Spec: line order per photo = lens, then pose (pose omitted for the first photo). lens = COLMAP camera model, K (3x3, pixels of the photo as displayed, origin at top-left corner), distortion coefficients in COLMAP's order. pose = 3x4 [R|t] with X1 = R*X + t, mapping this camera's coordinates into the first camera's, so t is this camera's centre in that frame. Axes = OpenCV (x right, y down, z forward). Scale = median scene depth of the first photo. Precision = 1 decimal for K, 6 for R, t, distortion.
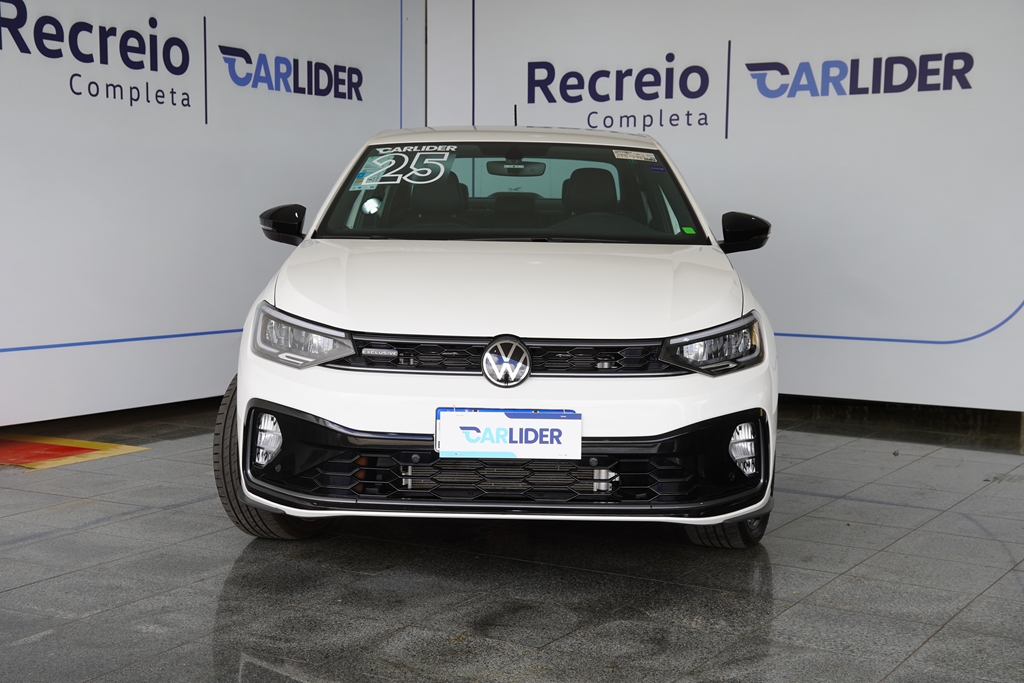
lens RADIAL K [[1495.8, 0, 514.5], [0, 1495.8, 342.6], [0, 0, 1]] dist [0.128170, 0.603241]
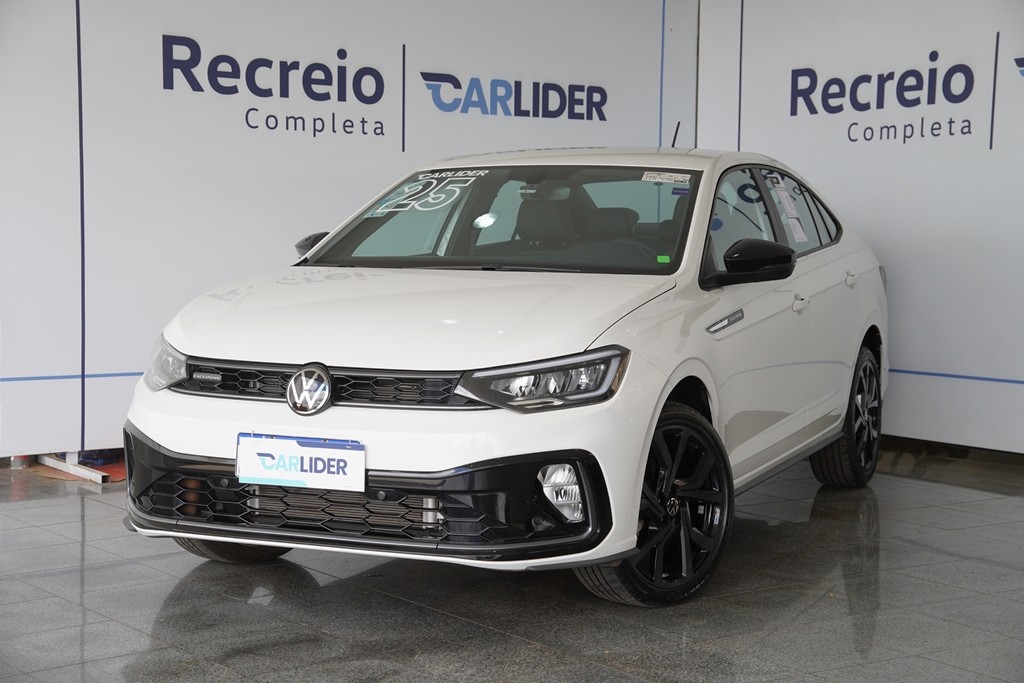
lens RADIAL K [[1692.7, 0, 512.0], [0, 1692.7, 341.5], [0, 0, 1]] dist [0.273122, 0.181732]
pose [[0.918173, 0.021502, -0.395595, 0.318783], [-0.032016, 0.999287, -0.019995, -0.000528], [0.394883, 0.031024, 0.918207, 0.009502]]
